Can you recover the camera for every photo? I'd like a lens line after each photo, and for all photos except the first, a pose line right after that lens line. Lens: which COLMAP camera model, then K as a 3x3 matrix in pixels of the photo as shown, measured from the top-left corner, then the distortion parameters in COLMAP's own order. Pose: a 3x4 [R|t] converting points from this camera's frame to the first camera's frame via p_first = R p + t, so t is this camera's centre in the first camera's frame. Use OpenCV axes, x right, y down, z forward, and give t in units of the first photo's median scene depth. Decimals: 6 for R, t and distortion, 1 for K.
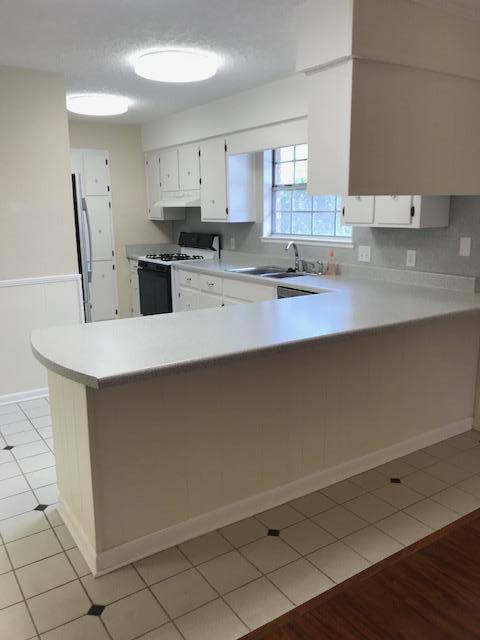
lens RADIAL K [[523.2, 0, 236.6], [0, 523.2, 321.2], [0, 0, 1]] dist [0.038646, -0.040544]
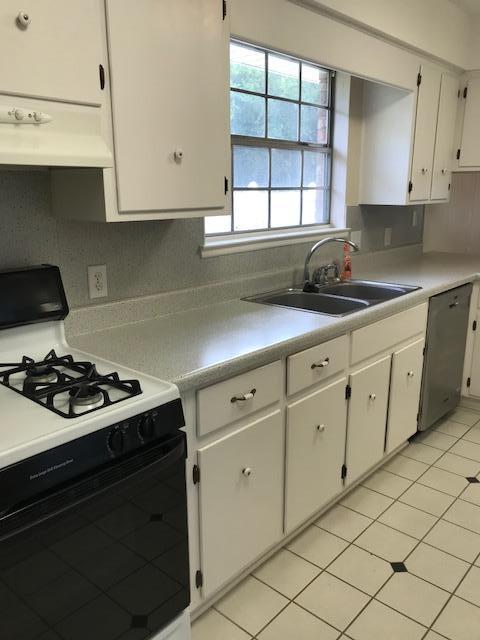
lens RADIAL K [[523.2, 0, 236.6], [0, 523.2, 321.2], [0, 0, 1]] dist [0.038646, -0.040544]
pose [[-0.247773, -0.222723, 0.942870, -0.474667], [0.214549, 0.936438, 0.277584, -0.263815], [-0.944763, 0.271069, -0.184239, 1.294441]]
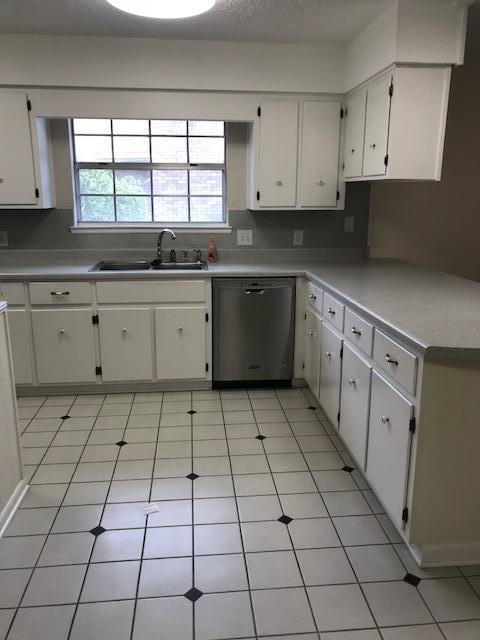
lens RADIAL K [[523.2, 0, 236.6], [0, 523.2, 321.2], [0, 0, 1]] dist [0.038646, -0.040544]
pose [[0.474366, -0.190492, 0.859471, -0.651261], [0.176450, 0.977069, 0.119169, -0.088709], [-0.862463, 0.095124, 0.497101, 0.494532]]
